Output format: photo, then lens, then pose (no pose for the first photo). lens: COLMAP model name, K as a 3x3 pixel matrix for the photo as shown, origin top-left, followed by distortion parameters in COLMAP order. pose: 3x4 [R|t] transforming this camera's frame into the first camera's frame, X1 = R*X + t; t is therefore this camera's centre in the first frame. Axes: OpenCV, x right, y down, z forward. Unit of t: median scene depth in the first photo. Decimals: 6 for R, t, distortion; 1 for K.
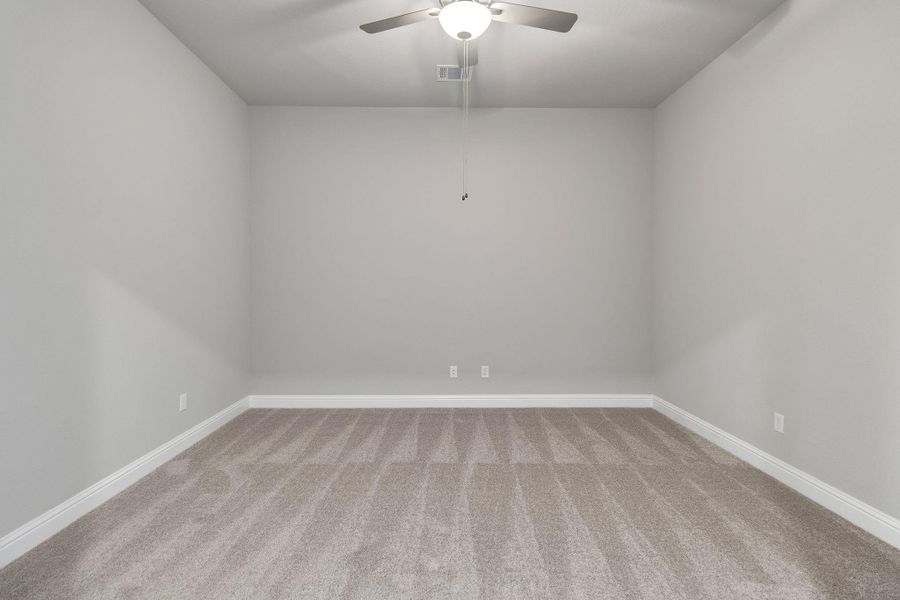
lens RADIAL K [[414.5, 0, 450.0], [0, 414.5, 300.0], [0, 0, 1]] dist [-0.001117, -0.000553]
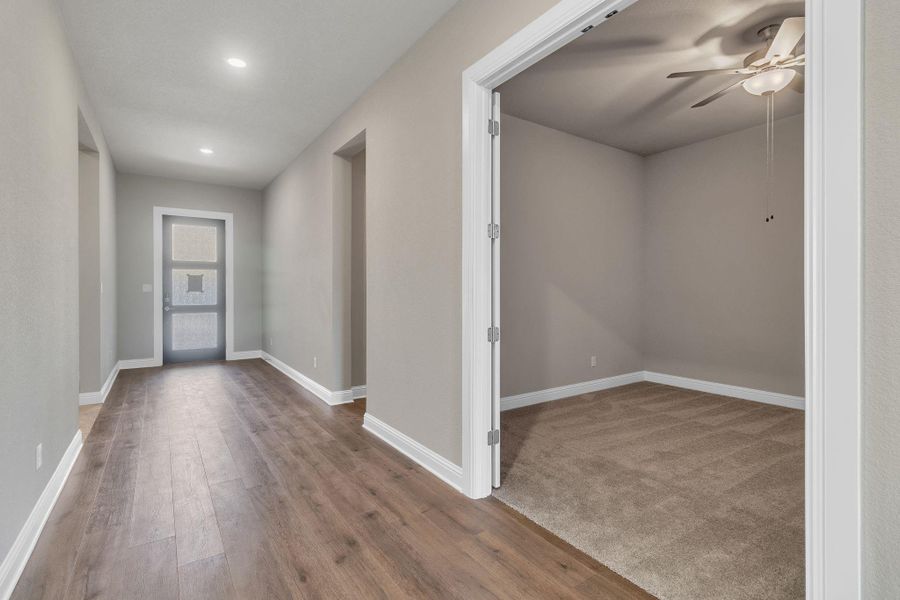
lens RADIAL K [[414.5, 0, 450.0], [0, 414.5, 300.0], [0, 0, 1]] dist [-0.001117, -0.000553]
pose [[0.551806, 0.011461, -0.833894, 0.502383], [-0.014561, 0.999886, 0.004107, 0.010125], [0.833846, 0.009876, 0.551909, -0.465426]]
